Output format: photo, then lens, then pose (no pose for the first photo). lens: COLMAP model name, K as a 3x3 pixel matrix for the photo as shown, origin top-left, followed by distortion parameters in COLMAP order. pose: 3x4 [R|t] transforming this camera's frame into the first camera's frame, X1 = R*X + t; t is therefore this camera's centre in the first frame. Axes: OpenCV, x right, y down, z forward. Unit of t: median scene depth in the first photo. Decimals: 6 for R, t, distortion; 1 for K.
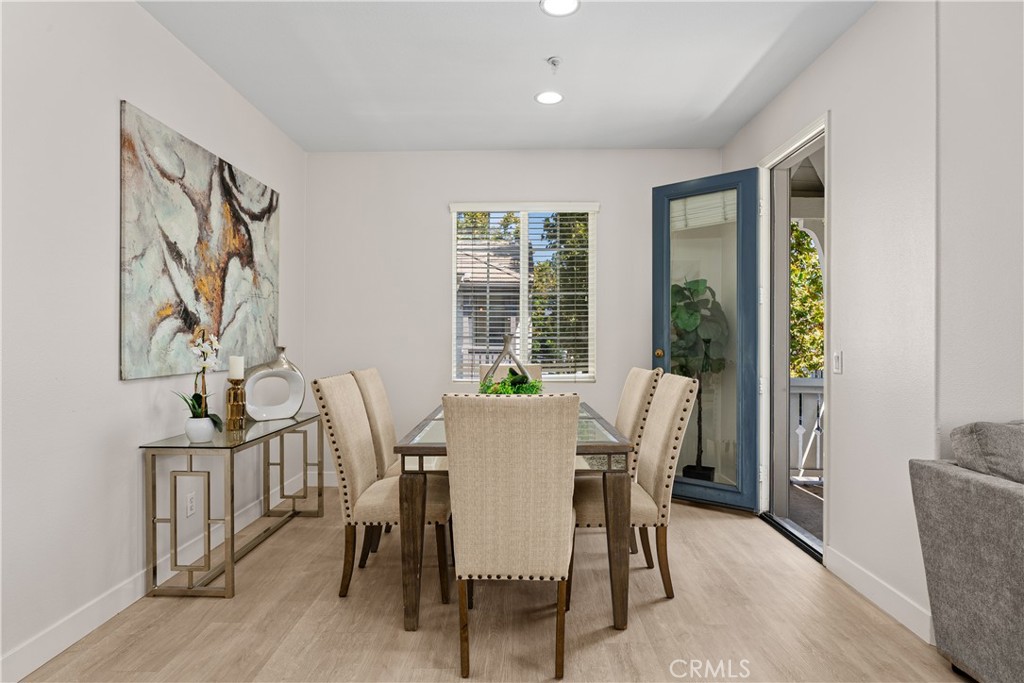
lens RADIAL K [[554.4, 0, 511.7], [0, 554.4, 341.0], [0, 0, 1]] dist [-0.001970, -0.000001]
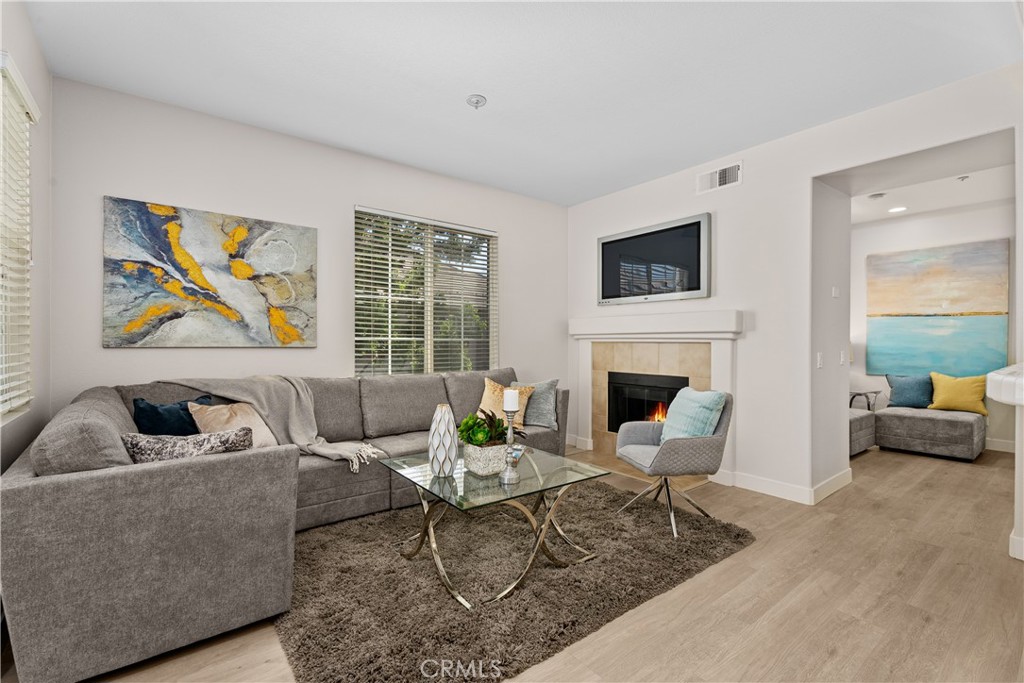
lens RADIAL K [[456.5, 0, 513.2], [0, 456.5, 343.7], [0, 0, 1]] dist [-0.001648, -0.000555]
pose [[-0.636342, -0.008196, 0.771364, -0.287347], [-0.003216, 0.999963, 0.007971, -0.001033], [-0.771400, 0.002592, -0.636345, 0.964479]]
